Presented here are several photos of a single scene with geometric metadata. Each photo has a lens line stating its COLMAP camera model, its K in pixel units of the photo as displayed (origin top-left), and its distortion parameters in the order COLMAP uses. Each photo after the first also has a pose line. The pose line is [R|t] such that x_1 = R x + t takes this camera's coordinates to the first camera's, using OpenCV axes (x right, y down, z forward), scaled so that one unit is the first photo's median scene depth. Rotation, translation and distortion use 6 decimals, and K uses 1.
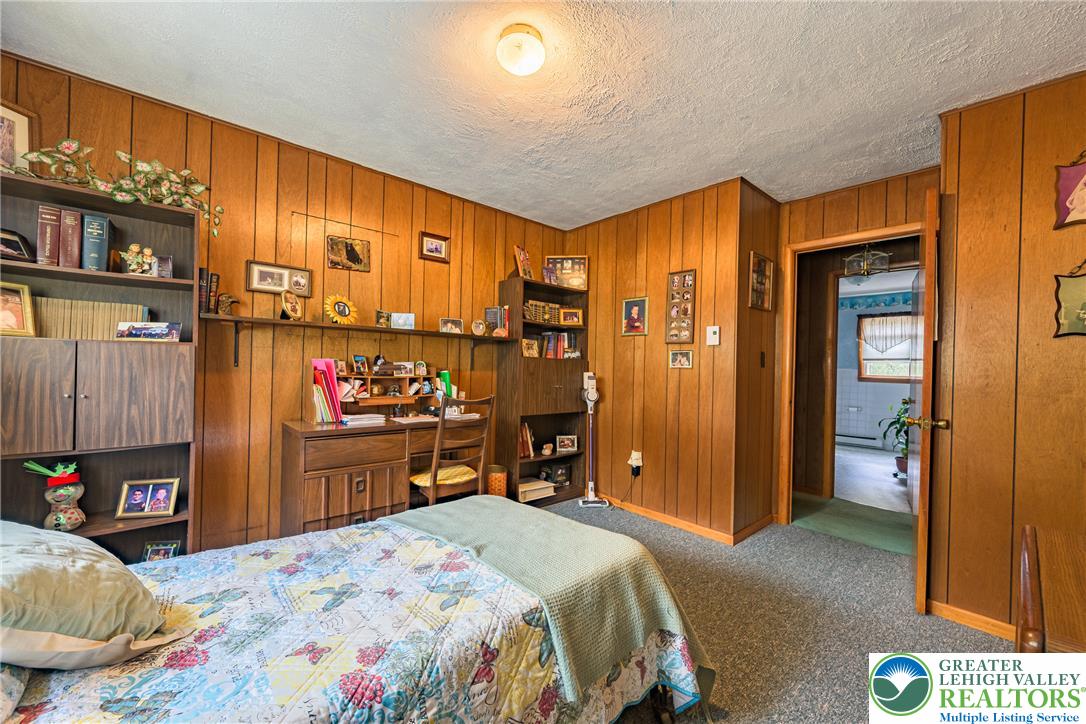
lens RADIAL K [[431.2, 0, 543.5], [0, 431.2, 363.7], [0, 0, 1]] dist [-0.003342, 0.000395]
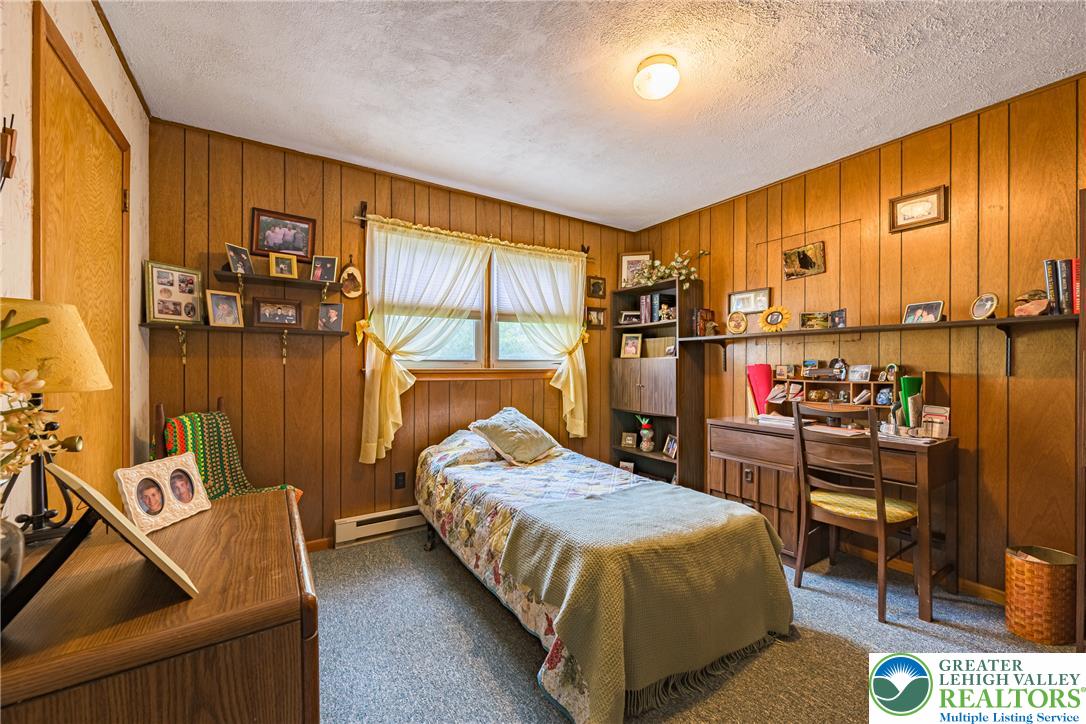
lens RADIAL K [[431.2, 0, 543.5], [0, 431.2, 363.7], [0, 0, 1]] dist [-0.003342, 0.000395]
pose [[-0.160317, -0.026842, -0.986700, 0.701306], [-0.000846, 0.999634, -0.027056, 0.018909], [0.987065, -0.003503, -0.160281, 0.591011]]
